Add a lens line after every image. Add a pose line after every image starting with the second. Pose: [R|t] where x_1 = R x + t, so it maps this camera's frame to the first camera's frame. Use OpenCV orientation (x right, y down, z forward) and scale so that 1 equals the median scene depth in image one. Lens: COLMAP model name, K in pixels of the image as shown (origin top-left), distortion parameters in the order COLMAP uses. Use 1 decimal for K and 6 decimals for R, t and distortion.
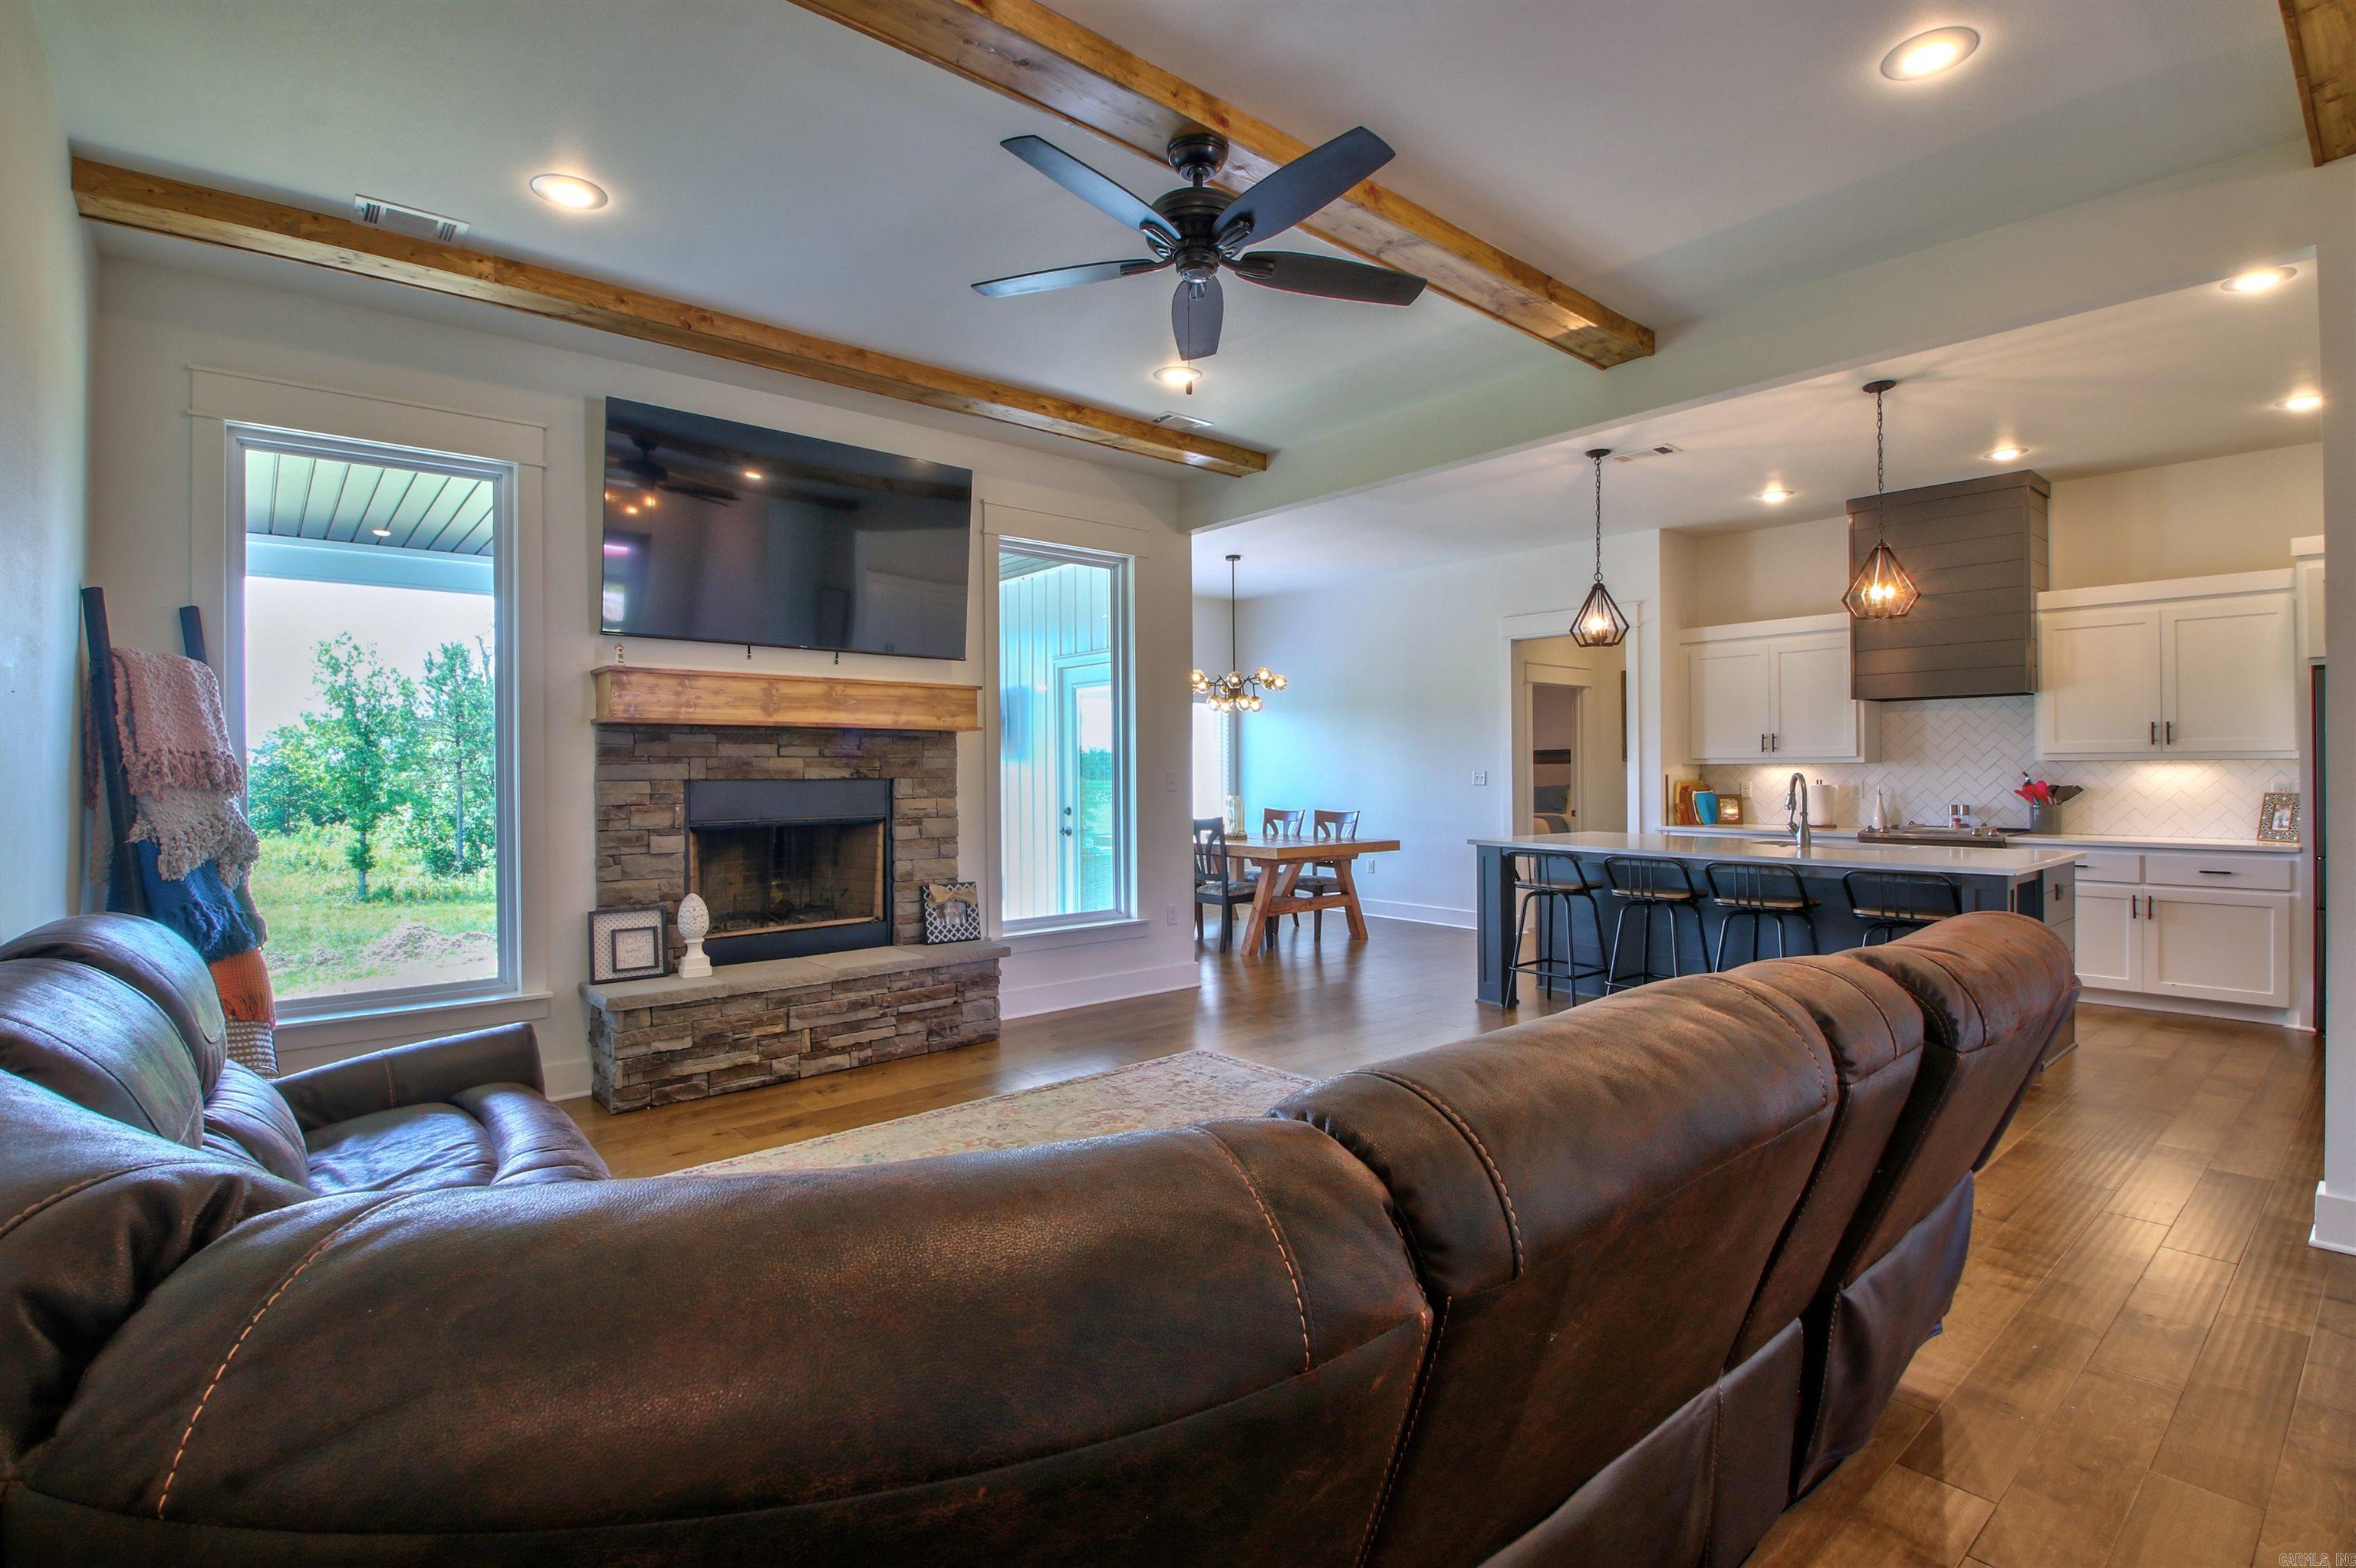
lens RADIAL K [[1092.3, 0, 1184.3], [0, 1092.3, 771.8], [0, 0, 1]] dist [0.005175, -0.019612]
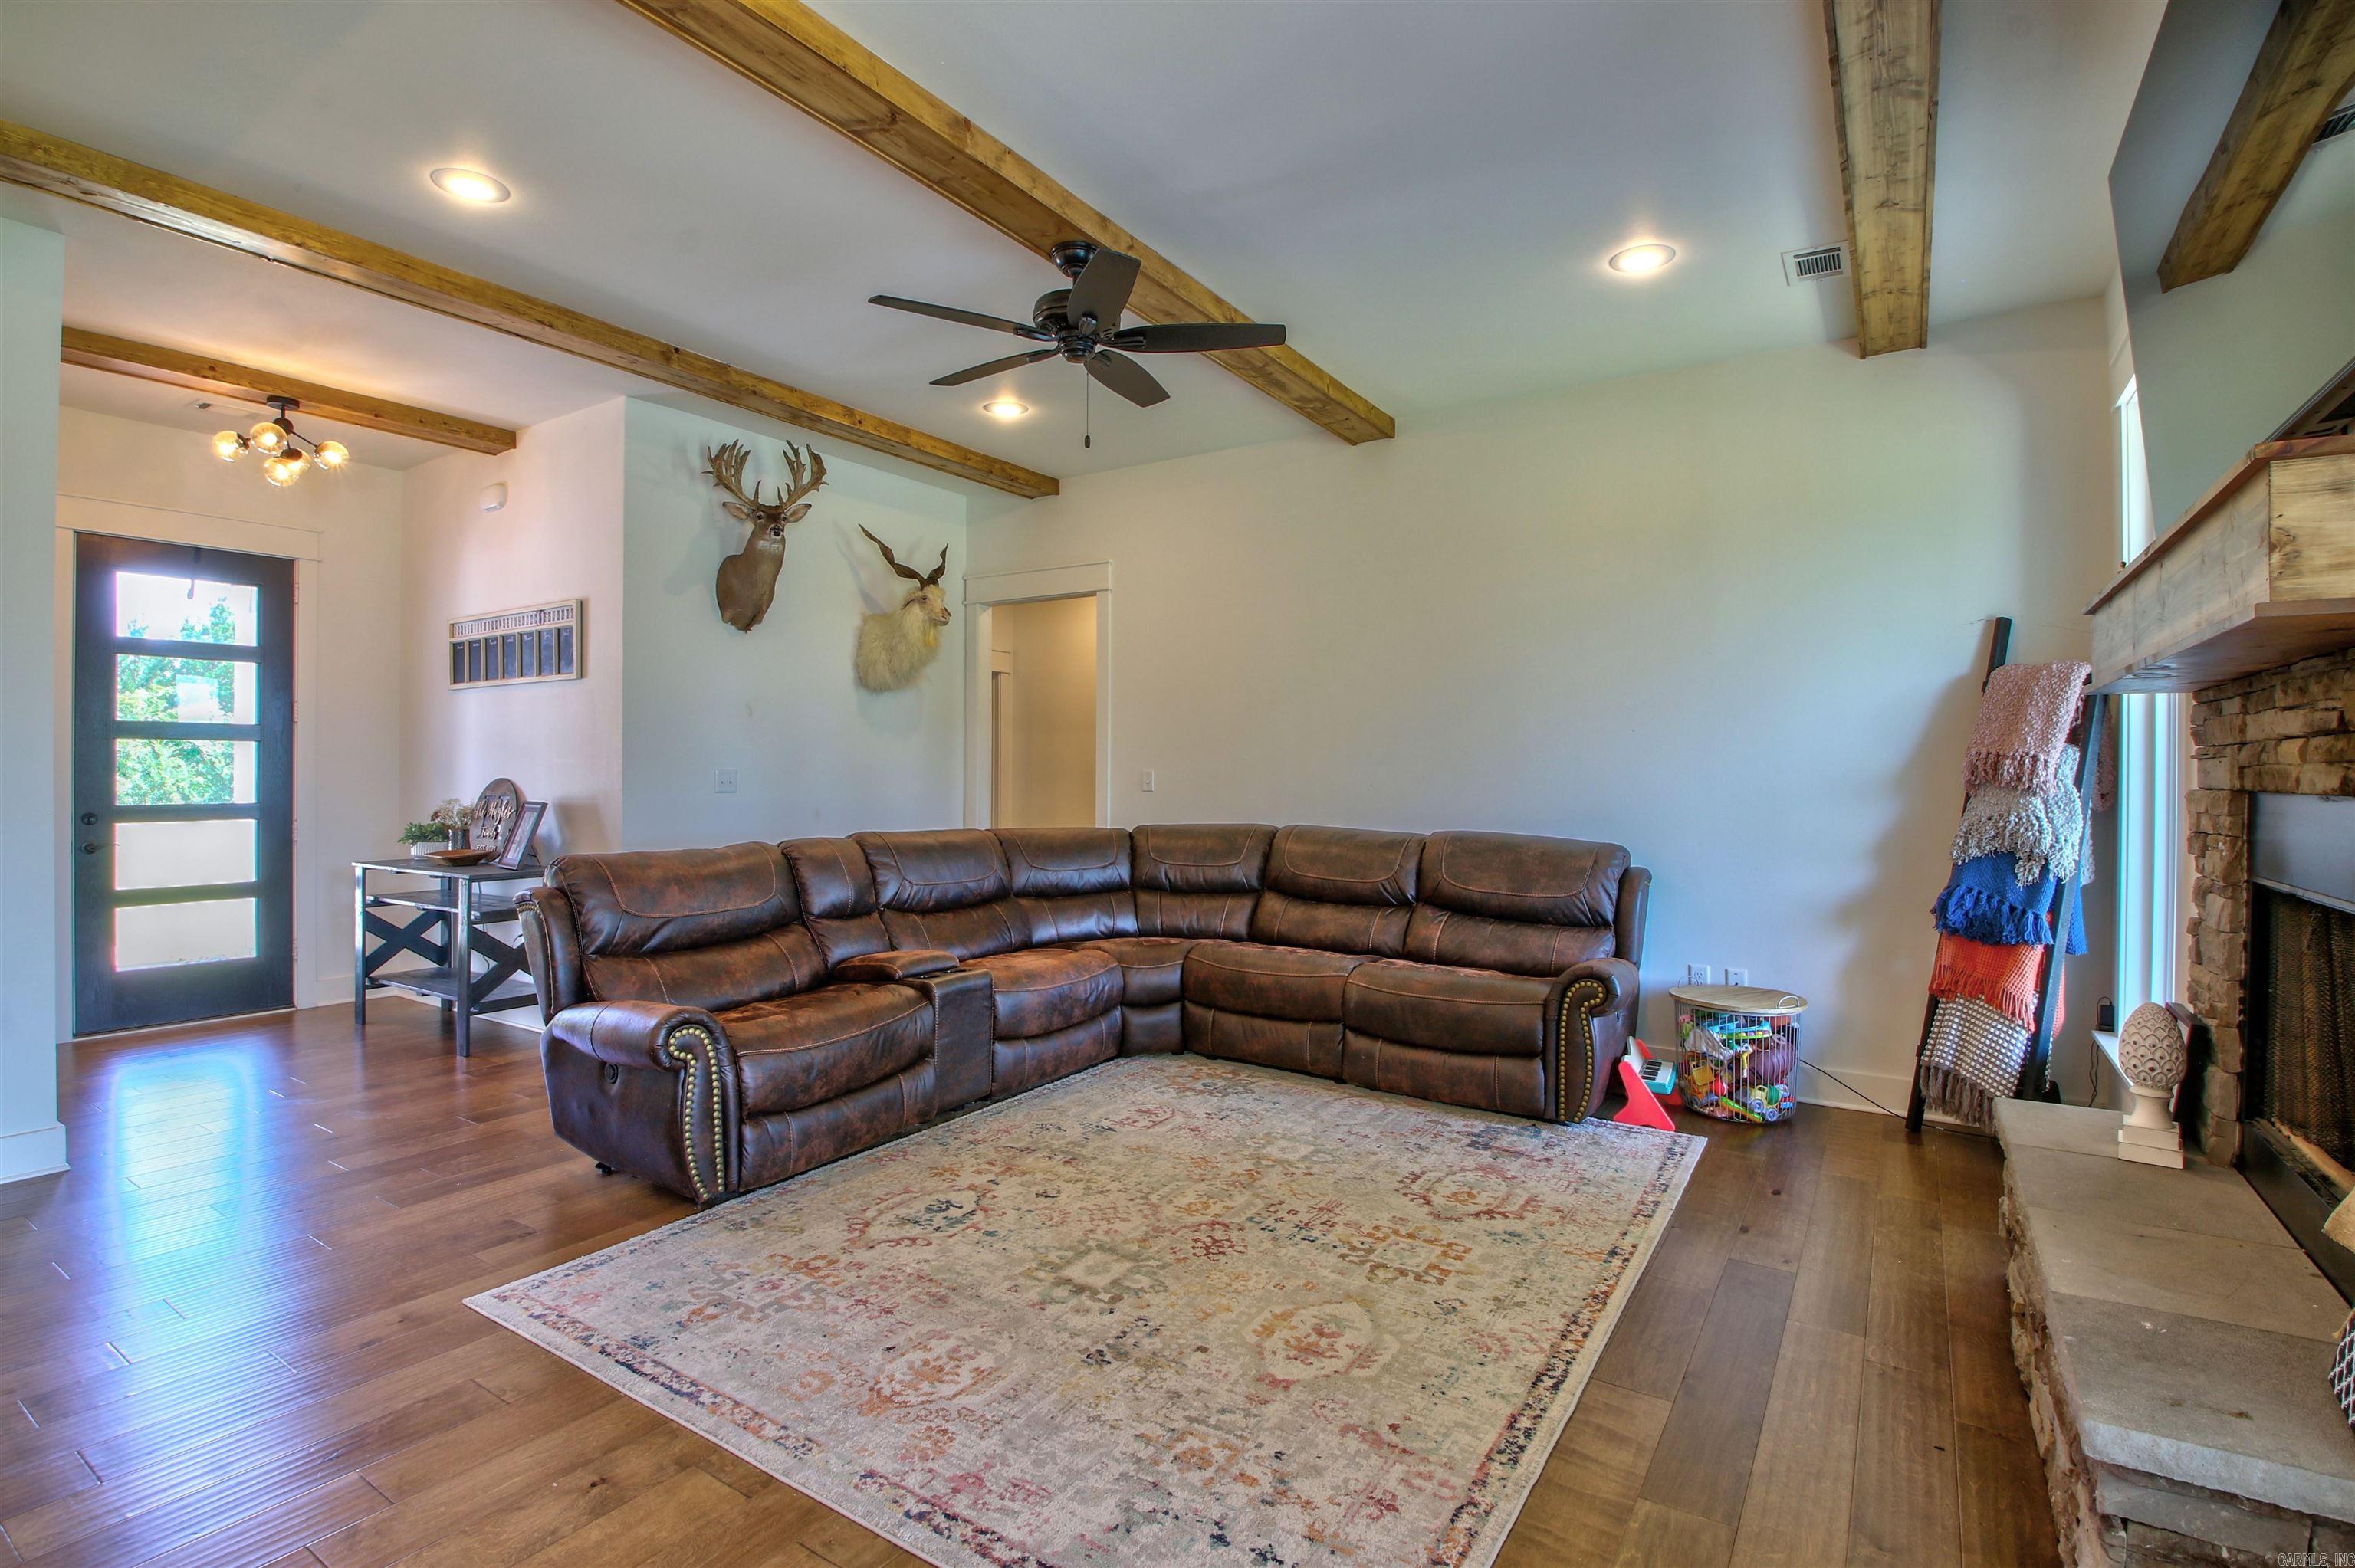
lens RADIAL K [[1091.8, 0, 1177.8], [0, 1091.8, 766.0], [0, 0, 1]] dist [0.005175, -0.019612]
pose [[-0.959518, -0.000561, -0.281648, 0.119456], [-0.000117, 0.999999, -0.001593, -0.002081], [0.281648, -0.001496, -0.959517, 1.072224]]
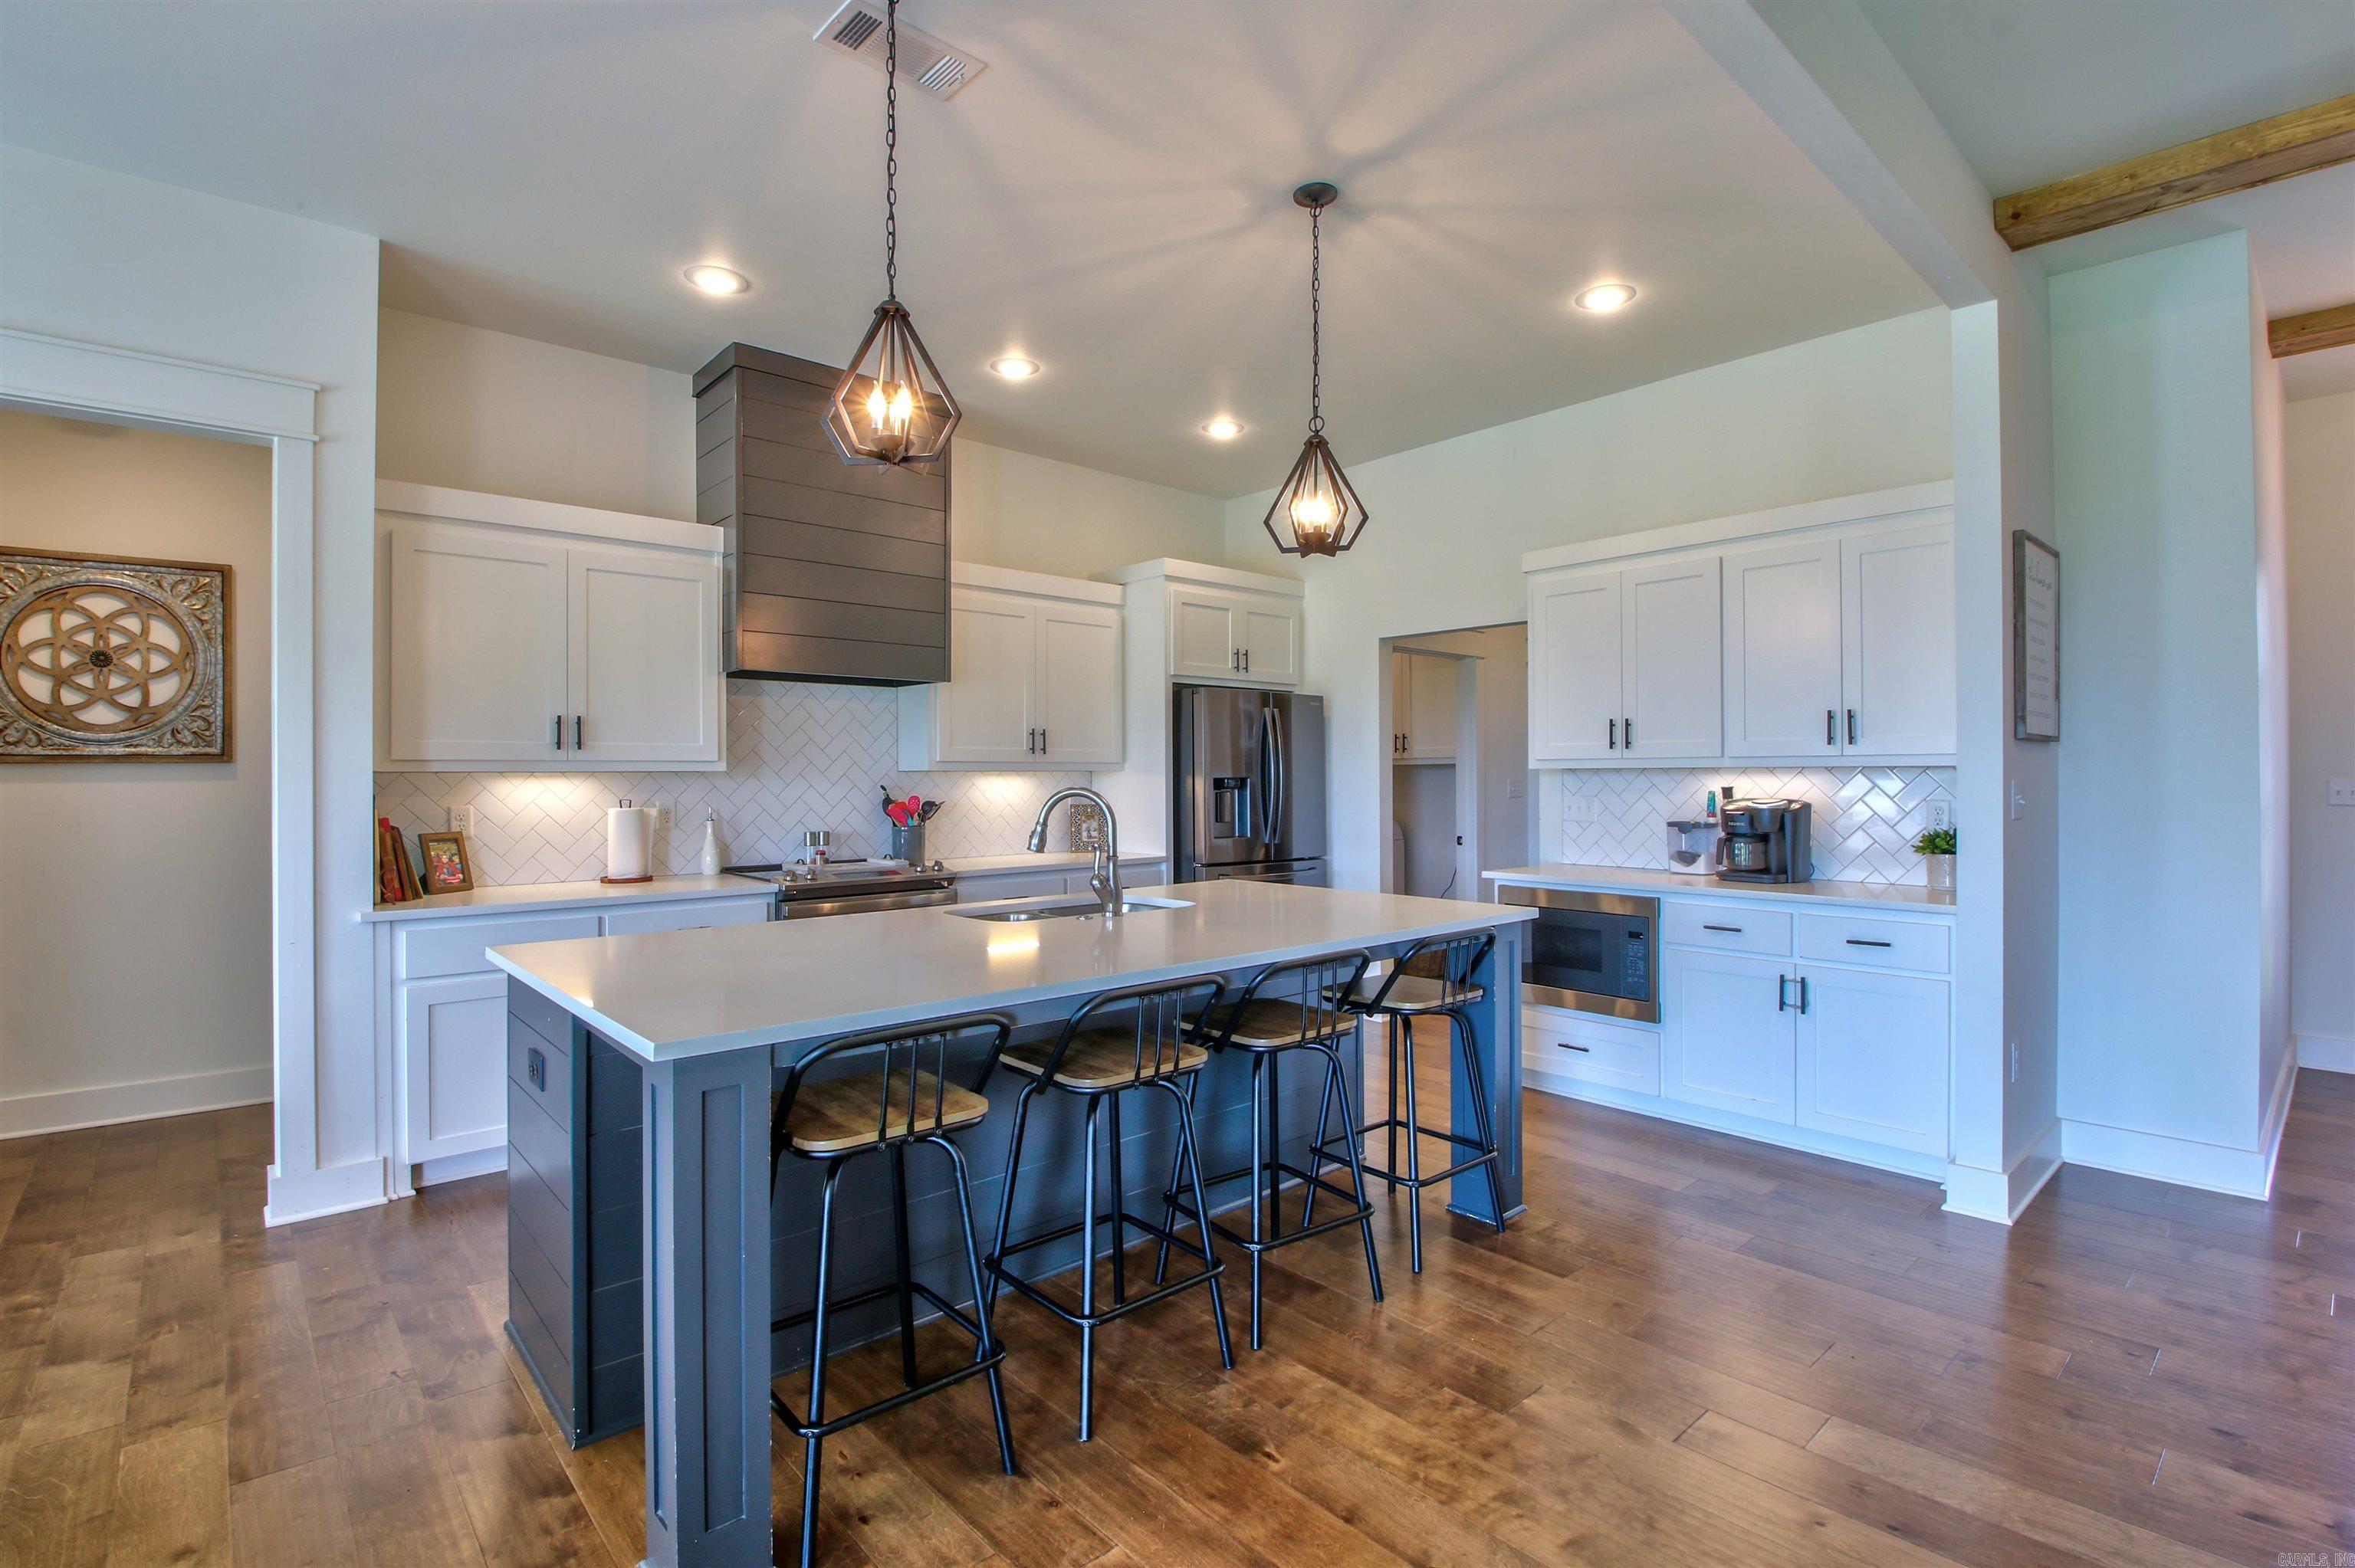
lens RADIAL K [[1091.8, 0, 1176.4], [0, 1091.8, 764.4], [0, 0, 1]] dist [0.005175, -0.019612]
pose [[-0.026276, 0.016360, 0.999521, -0.005730], [0.001733, 0.999865, -0.016320, -0.001919], [-0.999653, 0.001303, -0.026301, 0.920704]]
